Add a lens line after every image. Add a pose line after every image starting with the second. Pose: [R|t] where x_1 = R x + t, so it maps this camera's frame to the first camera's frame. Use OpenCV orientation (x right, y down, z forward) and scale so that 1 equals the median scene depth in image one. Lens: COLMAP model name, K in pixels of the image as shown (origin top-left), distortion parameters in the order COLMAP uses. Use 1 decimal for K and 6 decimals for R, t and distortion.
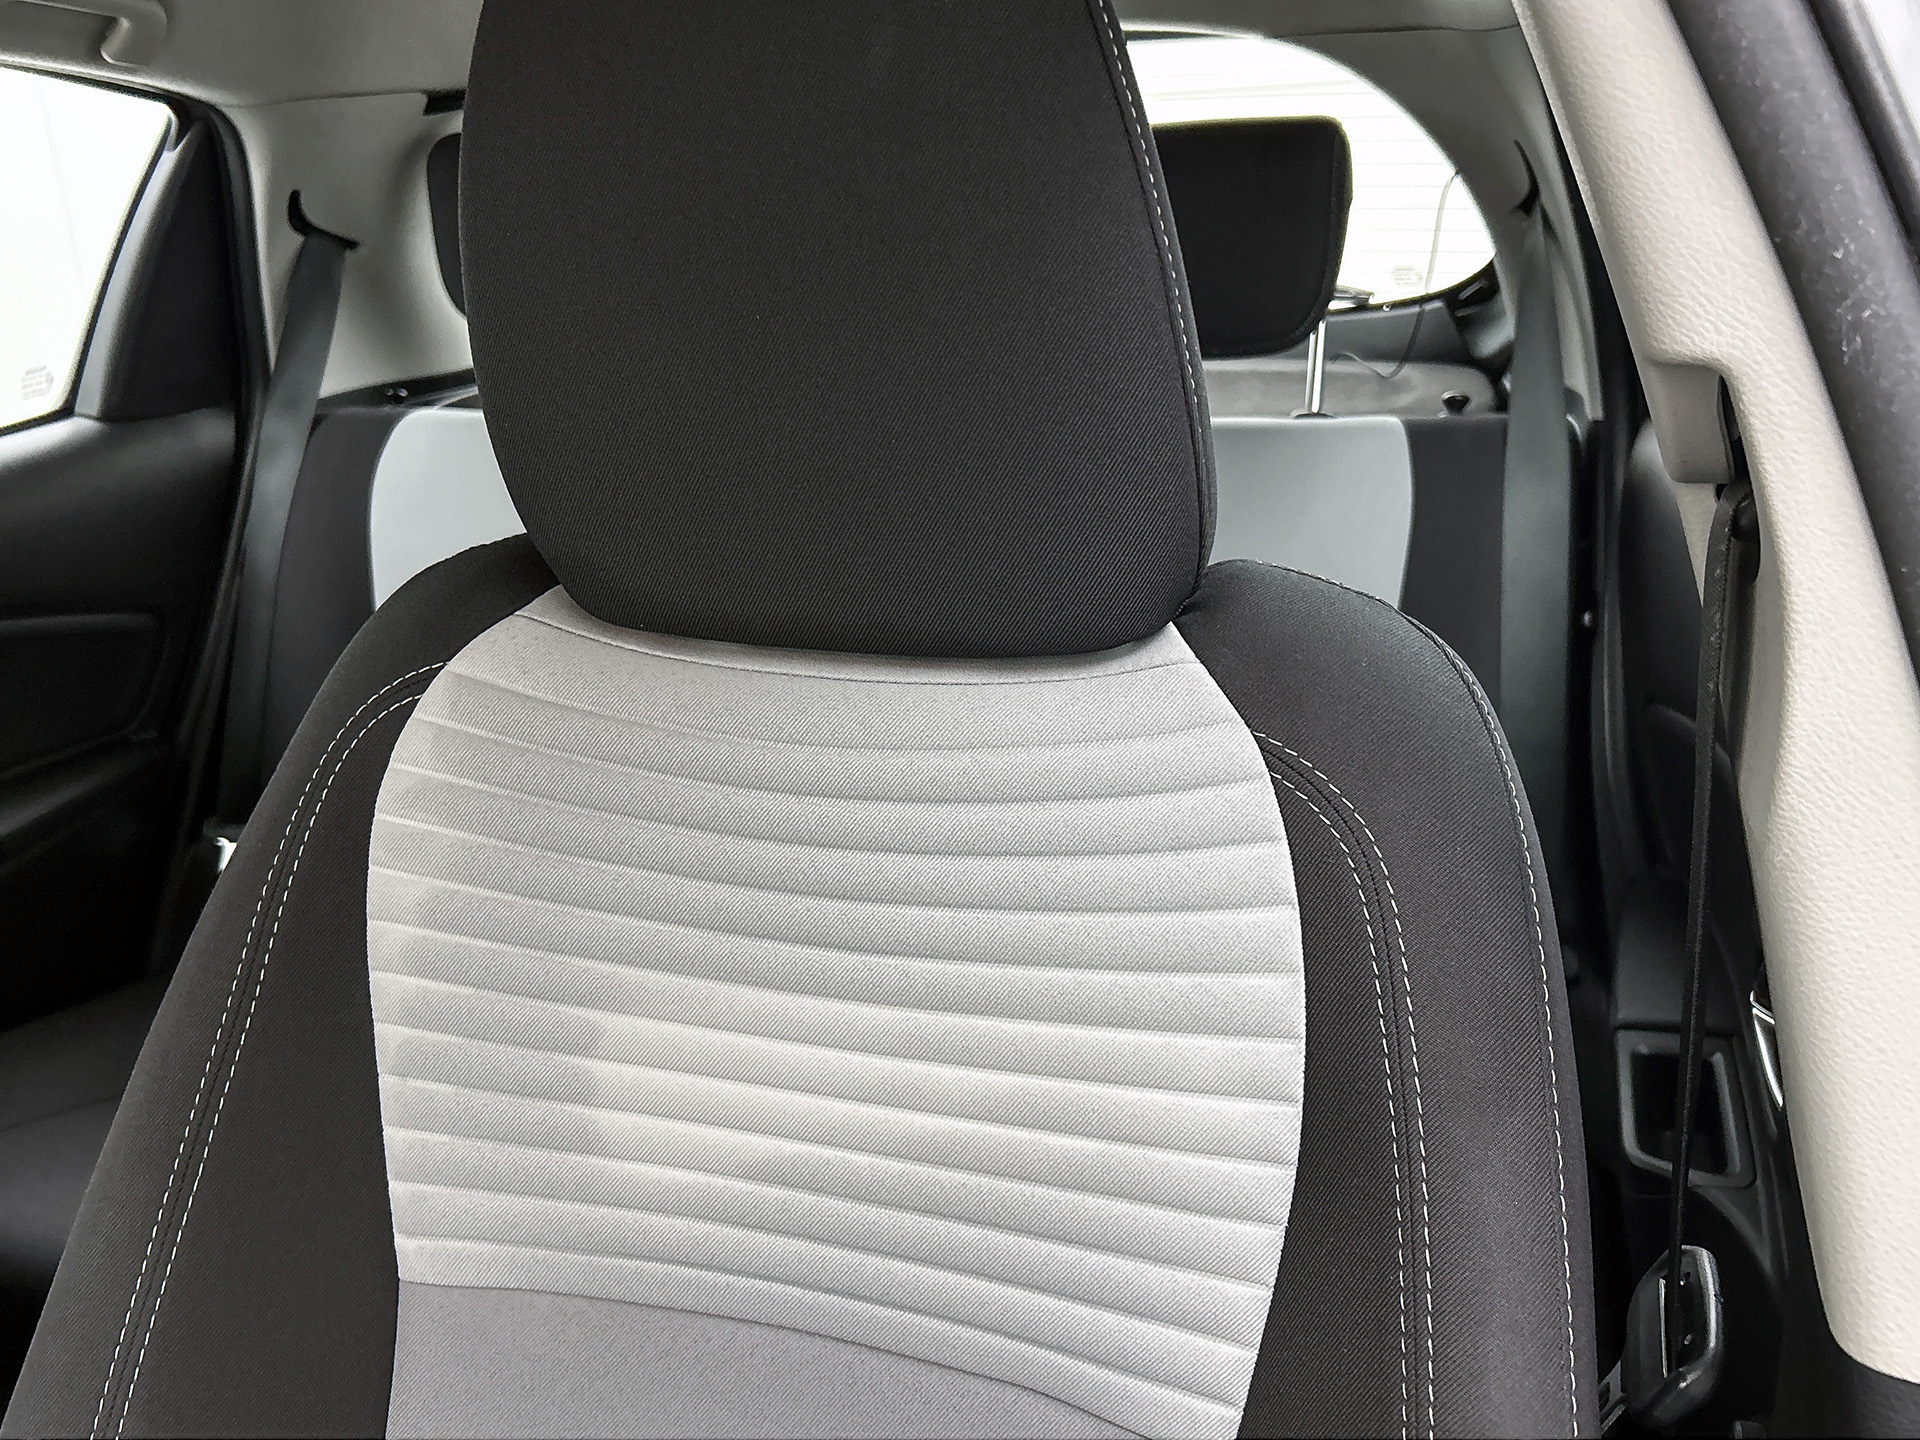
lens RADIAL K [[1630.5, 0, 957.0], [0, 1630.5, 722.6], [0, 0, 1]] dist [-0.001562, -0.003153]
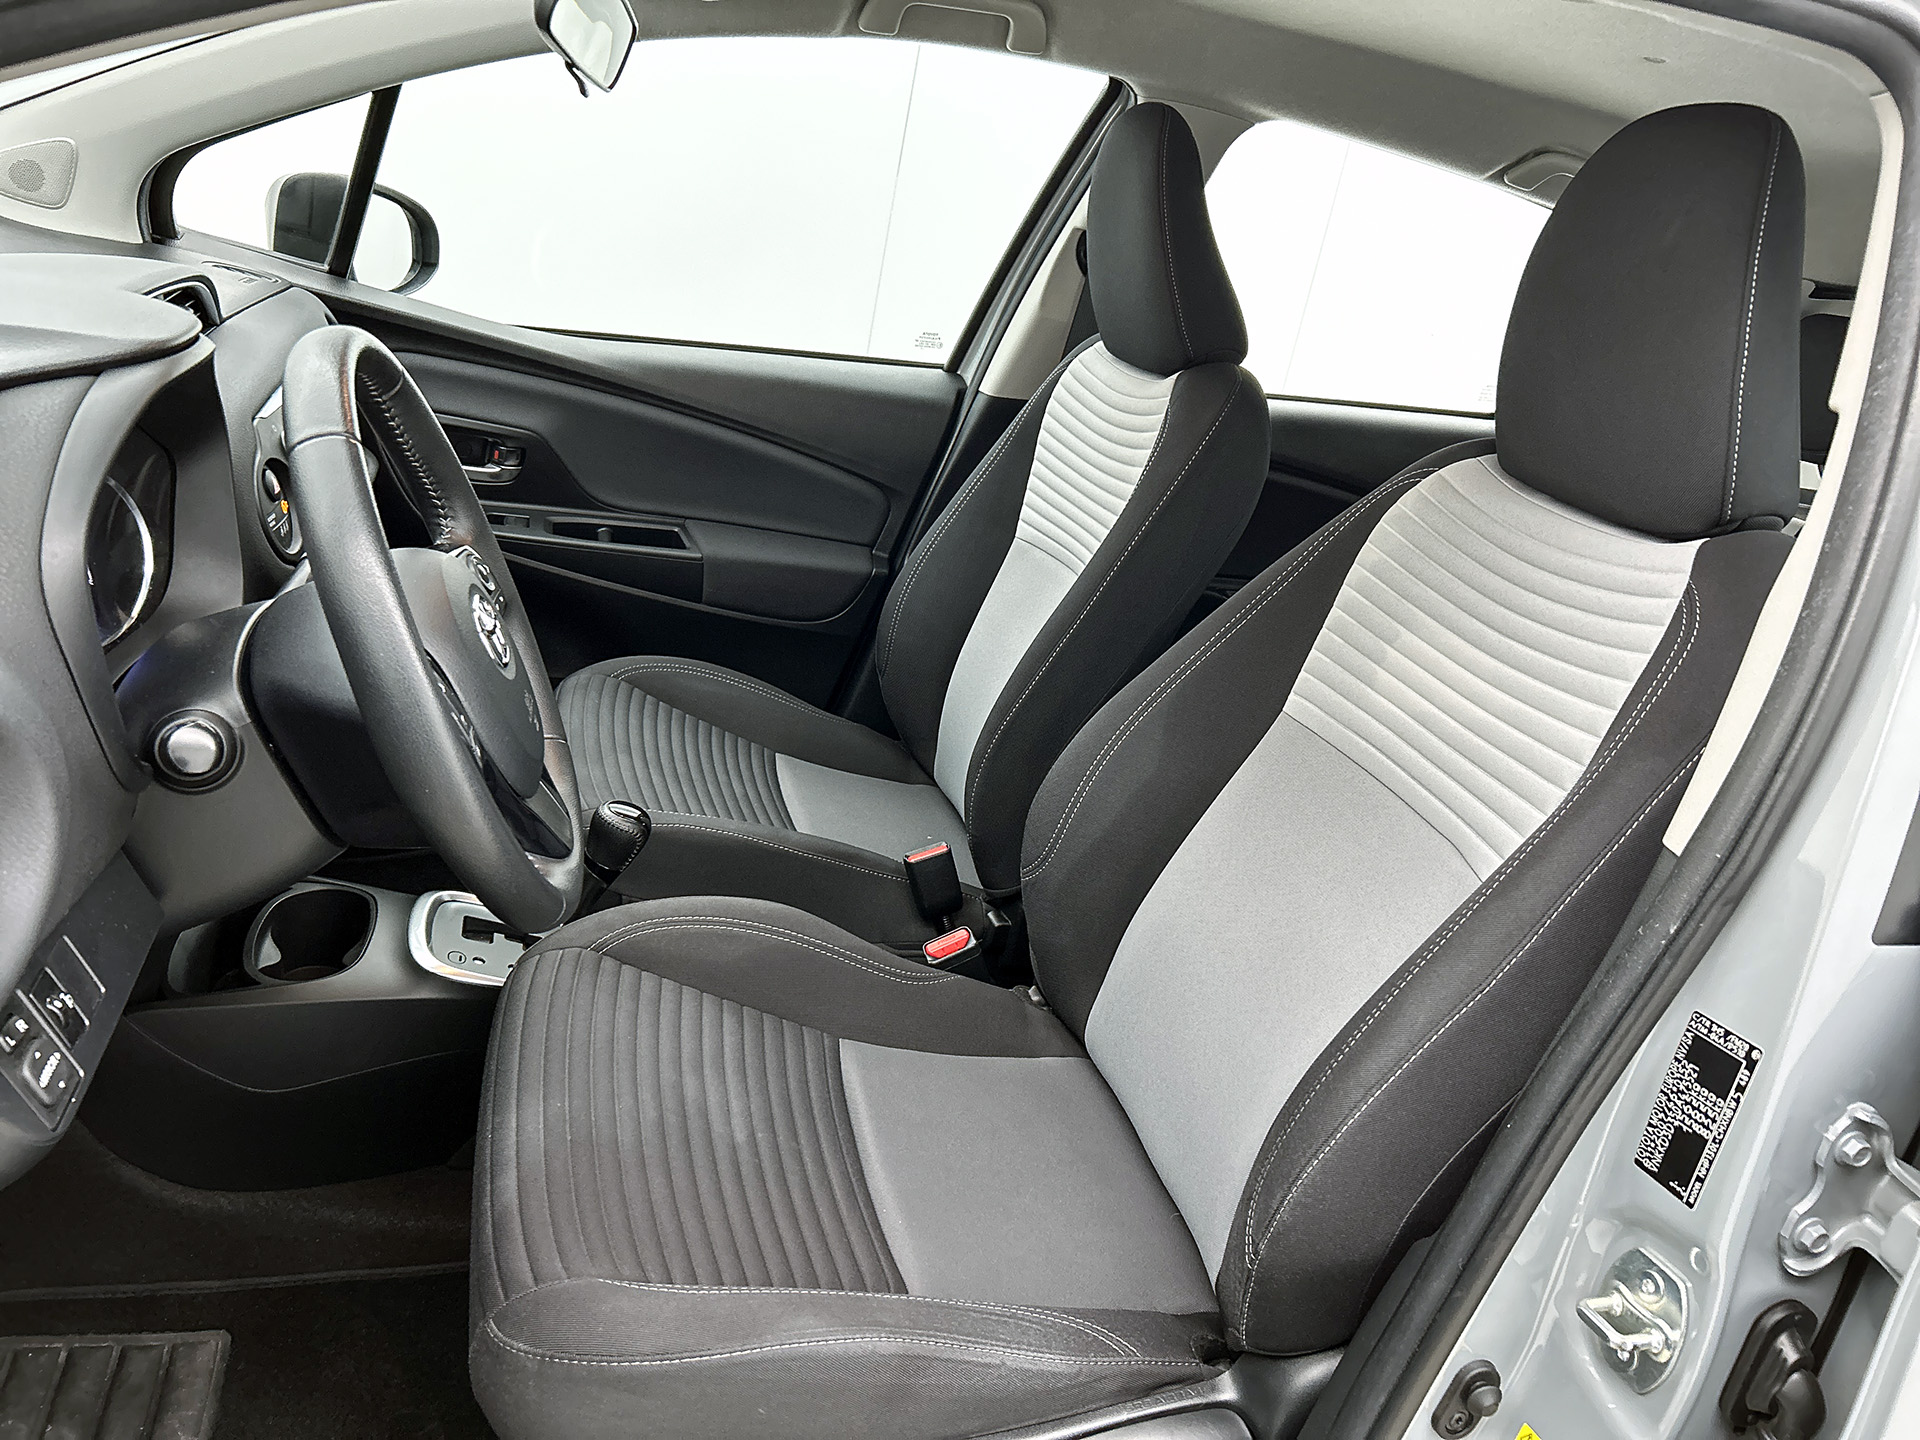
lens RADIAL K [[1463.8, 0, 959.5], [0, 1463.8, 719.4], [0, 0, 1]] dist [0.057280, -0.061774]
pose [[0.539312, 0.430705, -0.723627, 0.934946], [-0.472040, 0.866231, 0.163777, 0.240505], [0.697368, 0.253254, 0.670478, -0.702878]]
